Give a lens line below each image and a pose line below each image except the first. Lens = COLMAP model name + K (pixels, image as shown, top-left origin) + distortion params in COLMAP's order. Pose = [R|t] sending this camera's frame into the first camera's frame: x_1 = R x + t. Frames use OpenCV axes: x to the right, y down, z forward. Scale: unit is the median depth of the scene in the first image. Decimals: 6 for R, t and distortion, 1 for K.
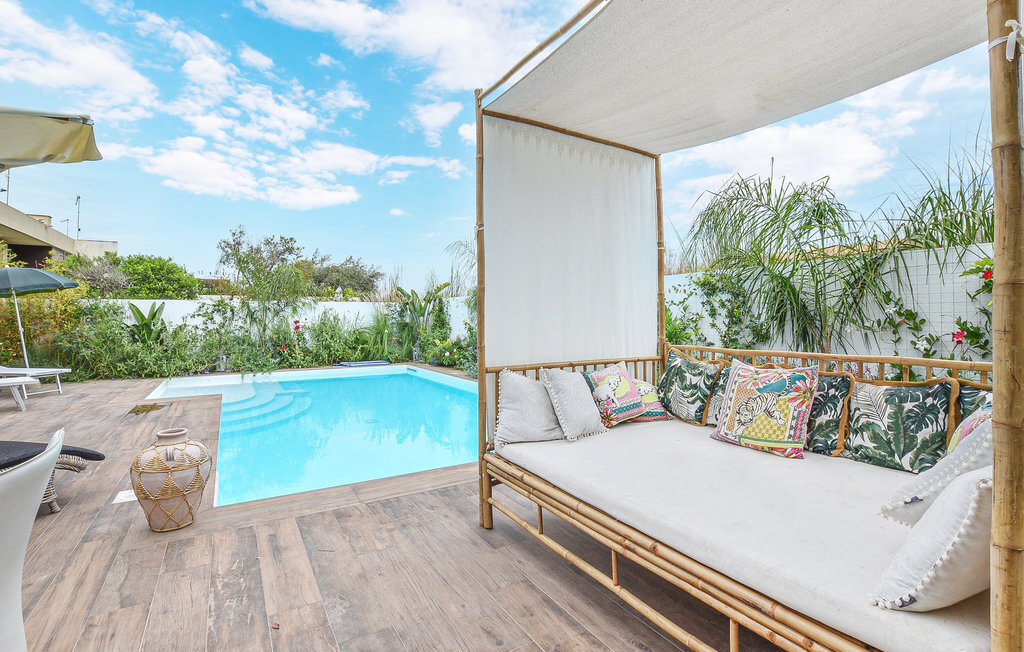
lens RADIAL K [[473.8, 0, 502.9], [0, 473.8, 308.5], [0, 0, 1]] dist [-0.029531, 0.000094]
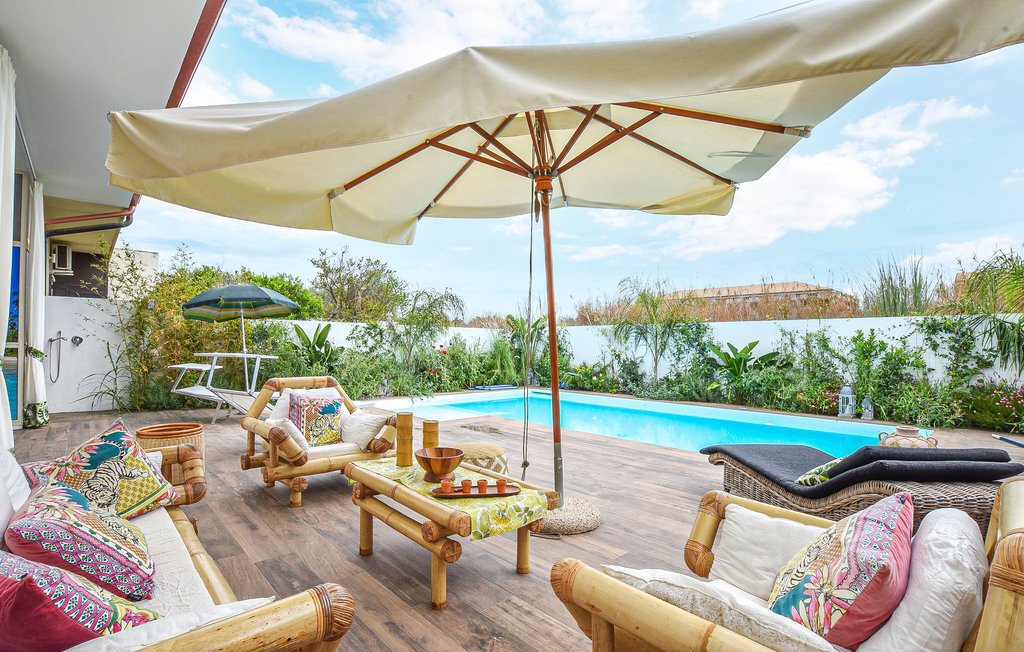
lens RADIAL K [[480.0, 0, 506.0], [0, 480.0, 345.4], [0, 0, 1]] dist [-0.038443, -0.000015]
pose [[0.980039, 0.018137, 0.197974, -0.580696], [-0.022329, 0.999571, 0.018960, 0.004339], [-0.197545, -0.023002, 0.980024, -0.038853]]
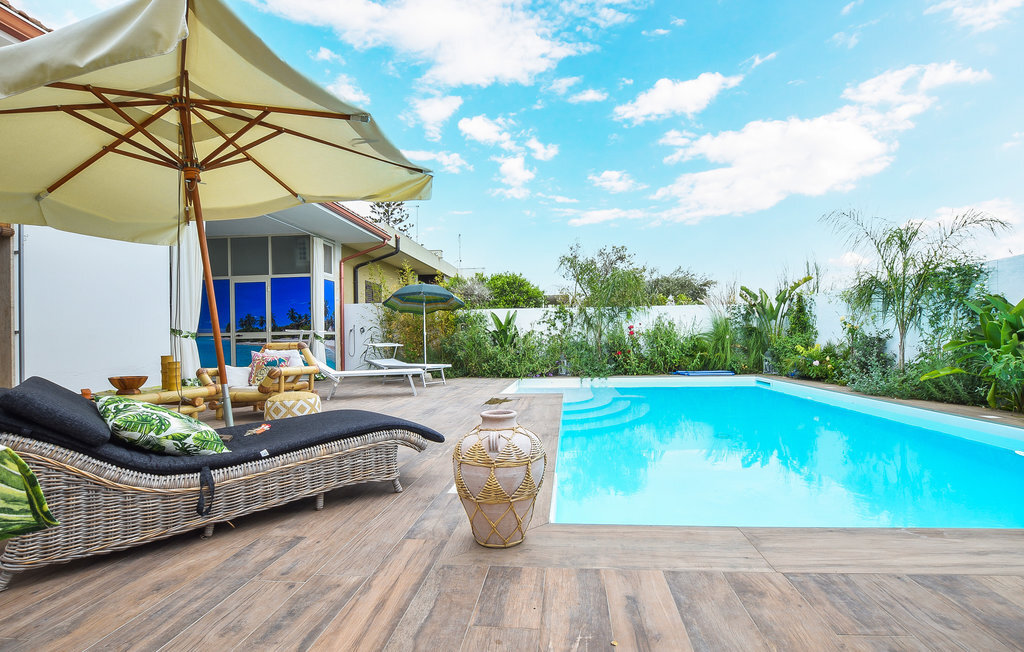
lens RADIAL K [[464.3, 0, 521.3], [0, 464.3, 340.7], [0, 0, 1]] dist [-0.033018, 0.000002]
pose [[0.806770, -0.004138, -0.590851, -0.069649], [0.019523, 0.999616, 0.019656, 0.038496], [0.590543, -0.027393, 0.806541, 0.121975]]
